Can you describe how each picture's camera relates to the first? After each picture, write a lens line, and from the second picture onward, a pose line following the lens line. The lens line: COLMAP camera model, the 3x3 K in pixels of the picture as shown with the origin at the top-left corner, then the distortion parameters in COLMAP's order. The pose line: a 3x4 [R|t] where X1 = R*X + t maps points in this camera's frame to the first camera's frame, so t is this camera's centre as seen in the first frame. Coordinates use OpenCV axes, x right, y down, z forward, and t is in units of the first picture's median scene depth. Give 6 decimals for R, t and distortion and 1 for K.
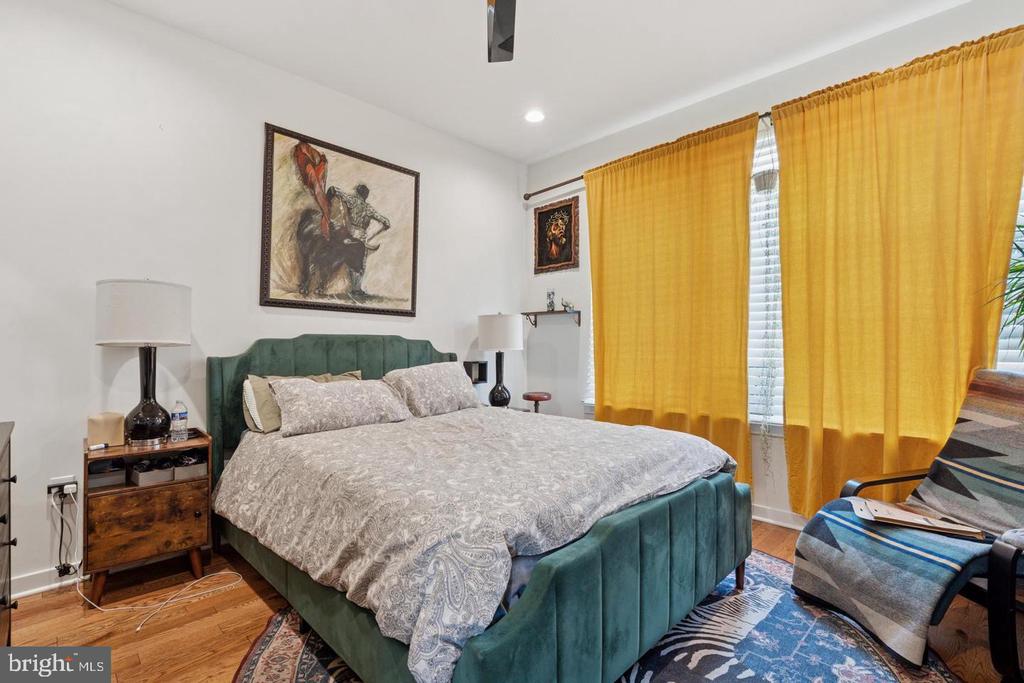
lens RADIAL K [[466.7, 0, 516.1], [0, 466.7, 345.8], [0, 0, 1]] dist [-0.001004, 0.000322]
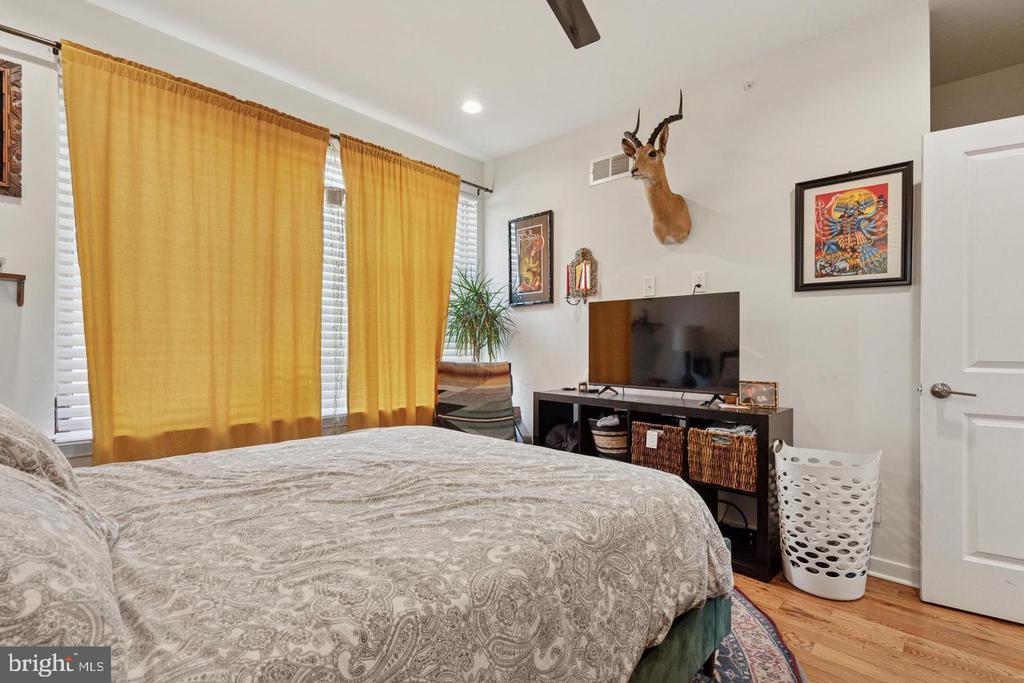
lens RADIAL K [[466.7, 0, 514.0], [0, 466.7, 344.7], [0, 0, 1]] dist [-0.001004, 0.000322]
pose [[-0.022915, 0.003049, 0.999733, -0.678505], [-0.016351, 0.999860, -0.003424, -0.007284], [-0.999604, -0.016425, -0.022862, 0.701809]]
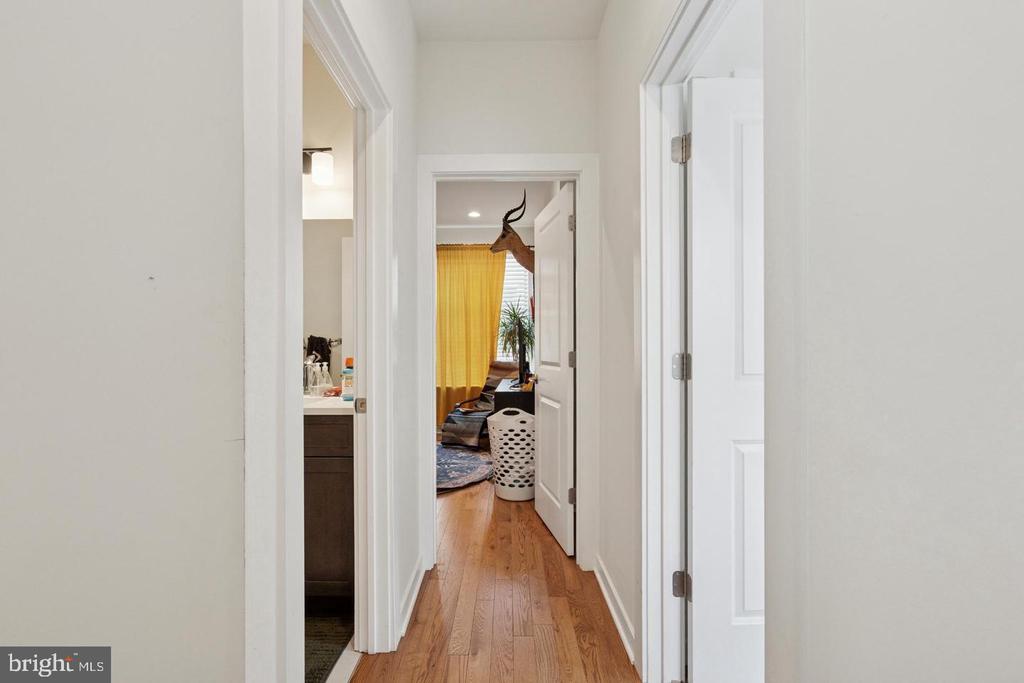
lens RADIAL K [[466.7, 0, 512.2], [0, 466.7, 344.1], [0, 0, 1]] dist [-0.001004, 0.000322]
pose [[0.701438, -0.003468, 0.712722, -0.868275], [0.005877, 0.999982, -0.000918, -0.040854], [-0.712706, 0.004833, 0.701446, -0.989423]]
